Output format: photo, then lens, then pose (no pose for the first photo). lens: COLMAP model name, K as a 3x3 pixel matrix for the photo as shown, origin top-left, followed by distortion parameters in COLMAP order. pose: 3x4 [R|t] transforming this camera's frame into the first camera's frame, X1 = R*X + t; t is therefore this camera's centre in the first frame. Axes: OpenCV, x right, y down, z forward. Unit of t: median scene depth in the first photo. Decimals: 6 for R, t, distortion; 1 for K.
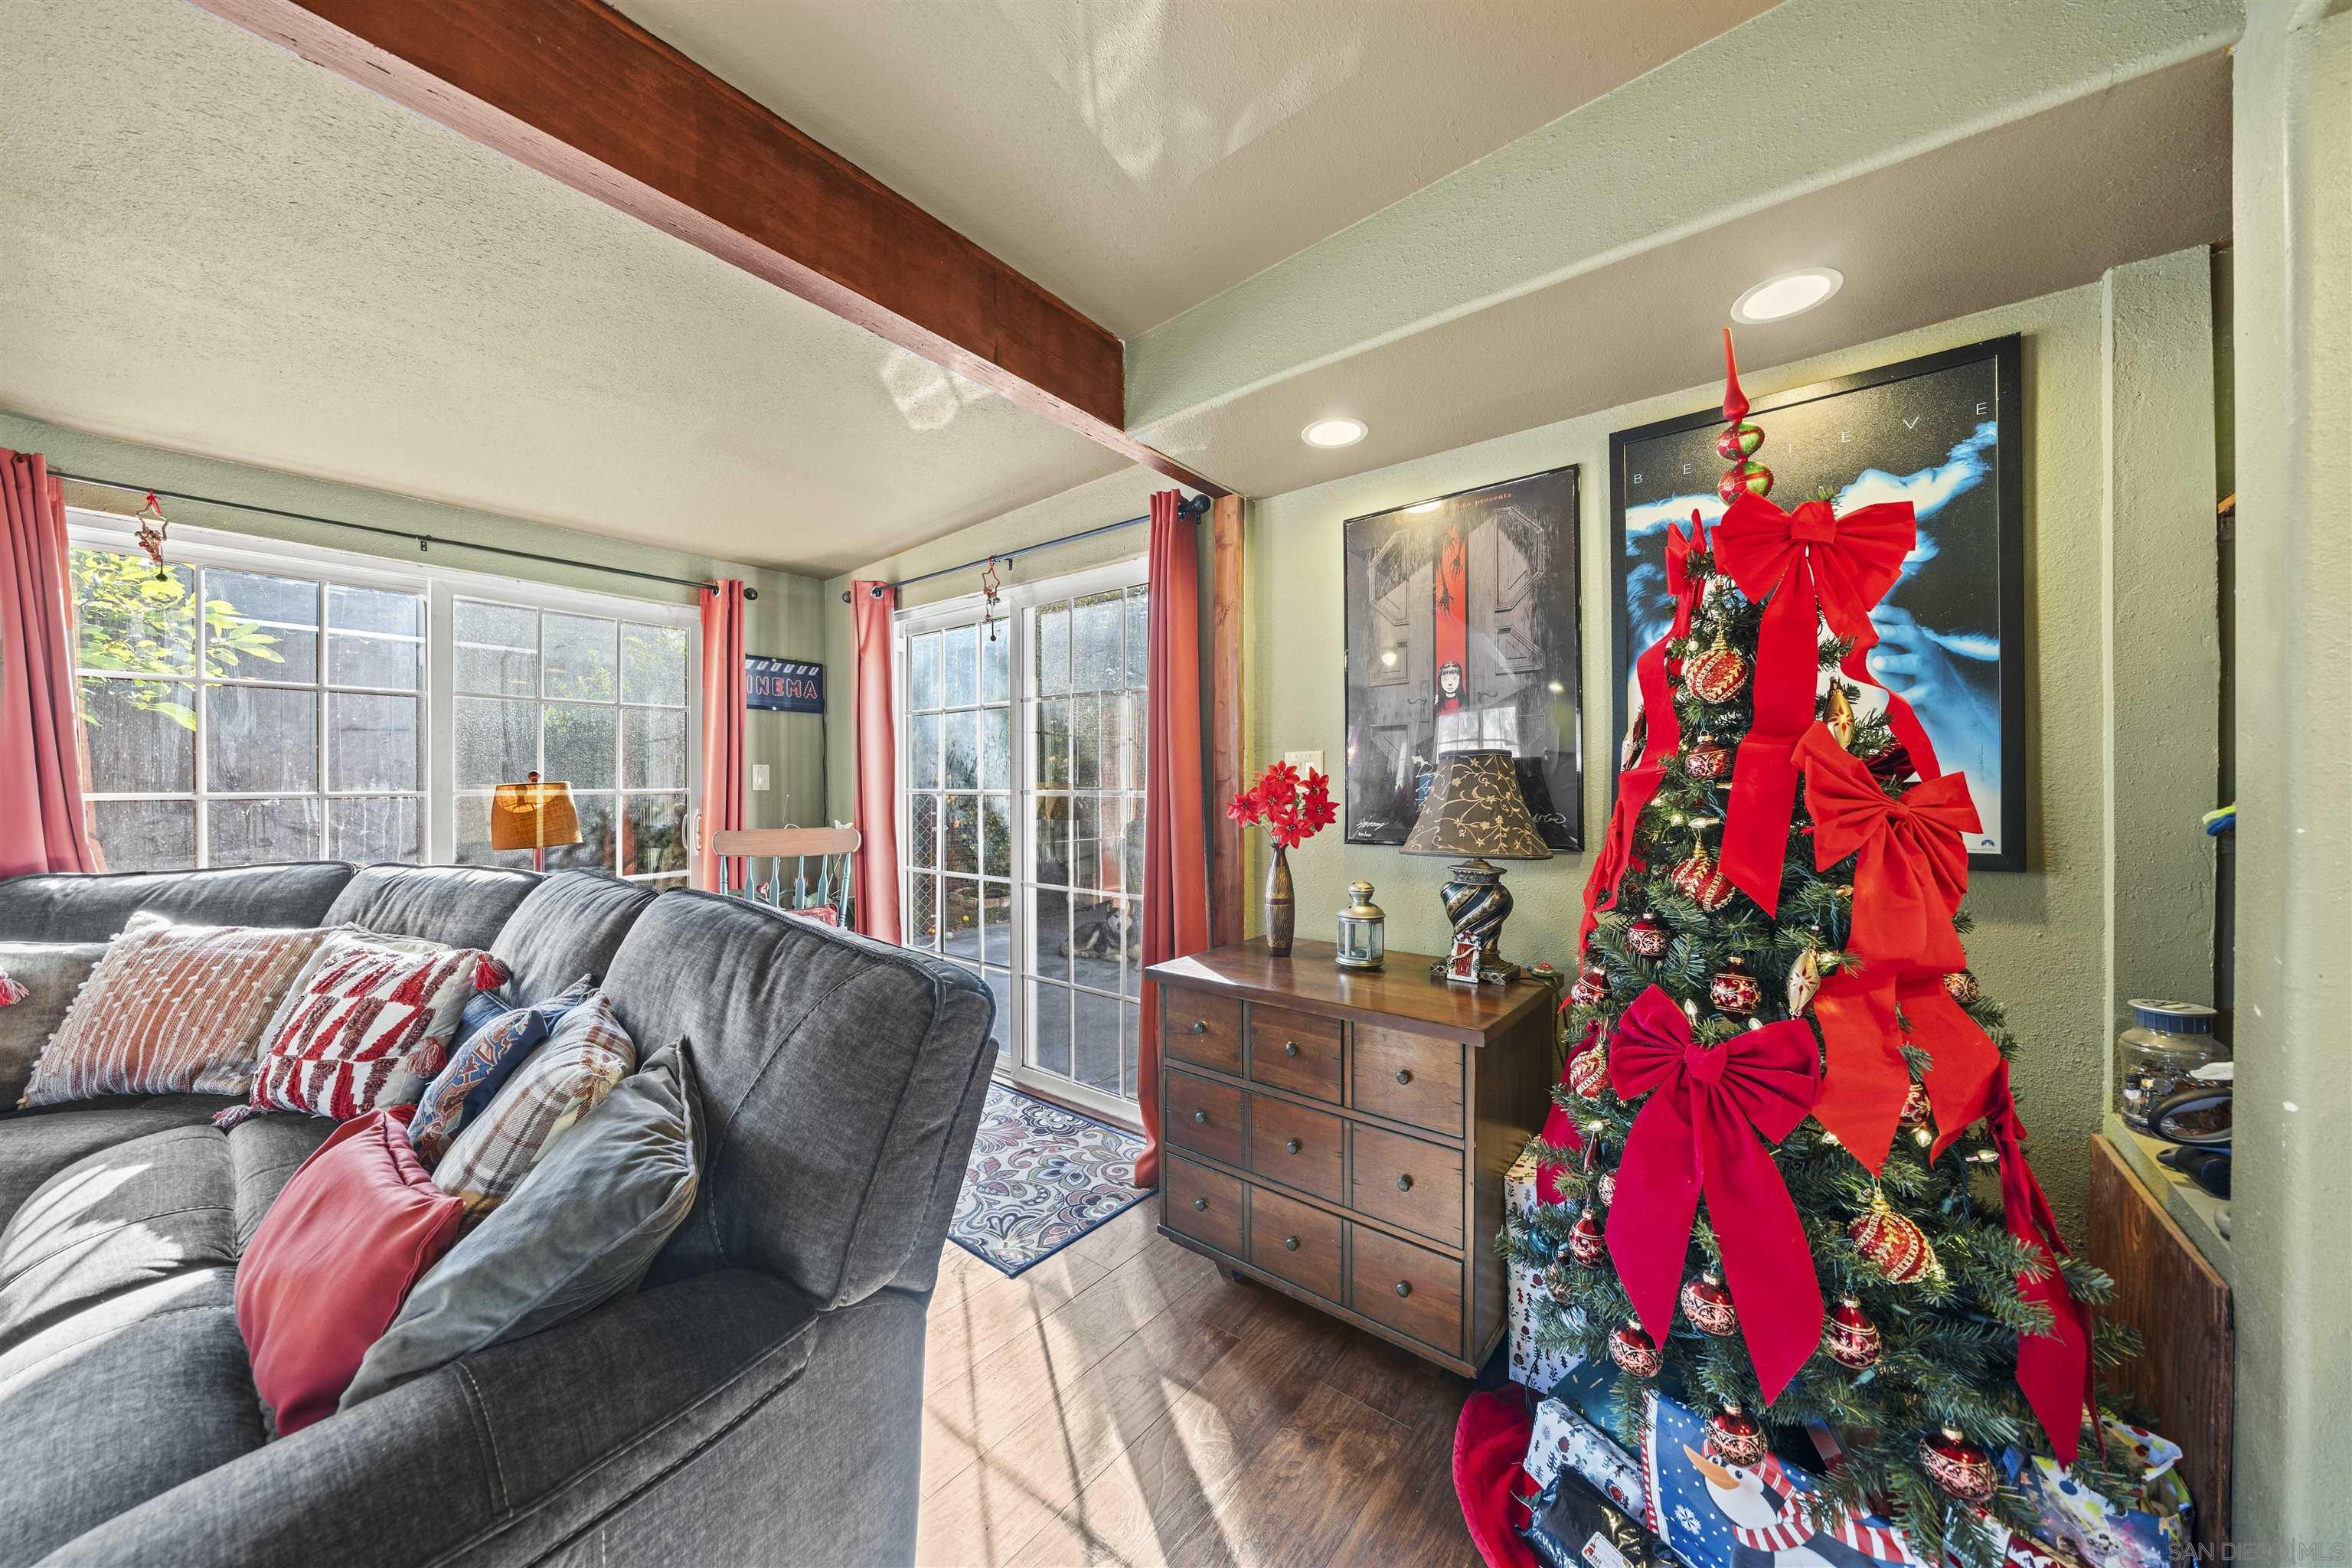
lens RADIAL K [[796.7, 0, 1169.3], [0, 796.7, 786.1], [0, 0, 1]] dist [-0.000137, -0.000013]
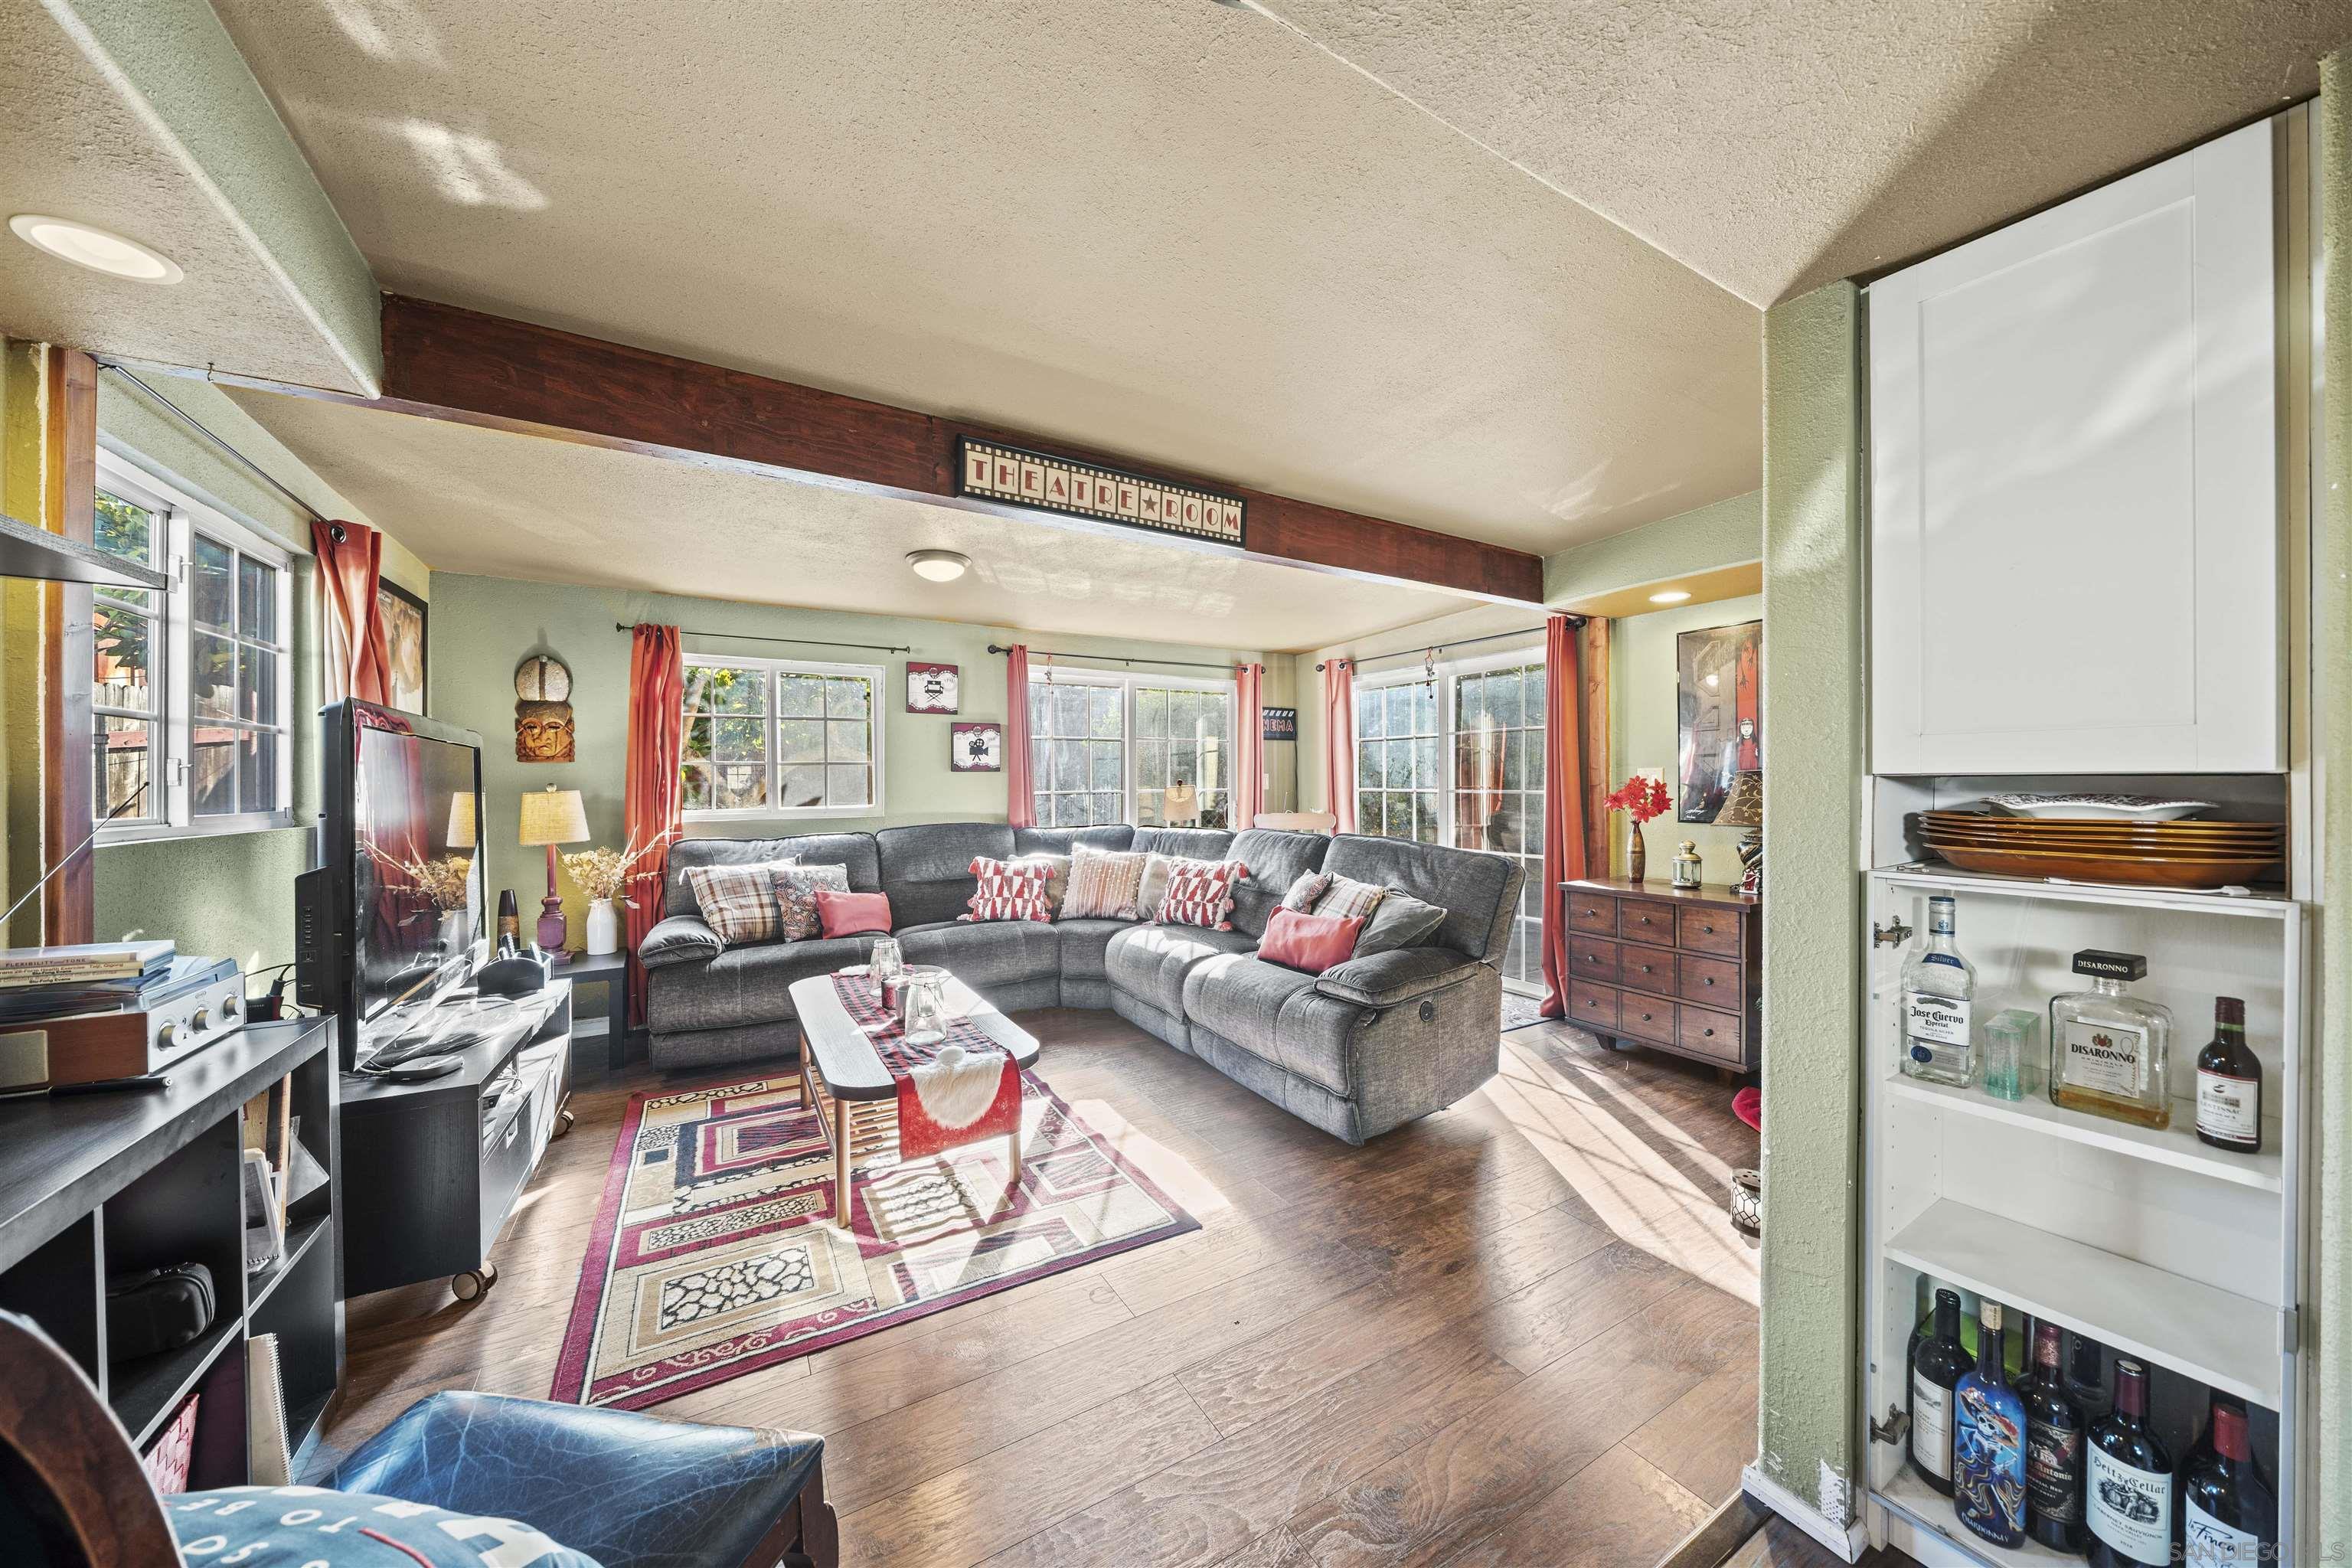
lens RADIAL K [[796.7, 0, 1180.1], [0, 796.7, 780.7], [0, 0, 1]] dist [-0.000137, -0.000013]
pose [[0.938675, -0.002744, -0.344792, -0.198356], [0.002371, 0.999996, -0.001503, -0.018059], [0.344795, 0.000593, 0.938678, -1.003063]]
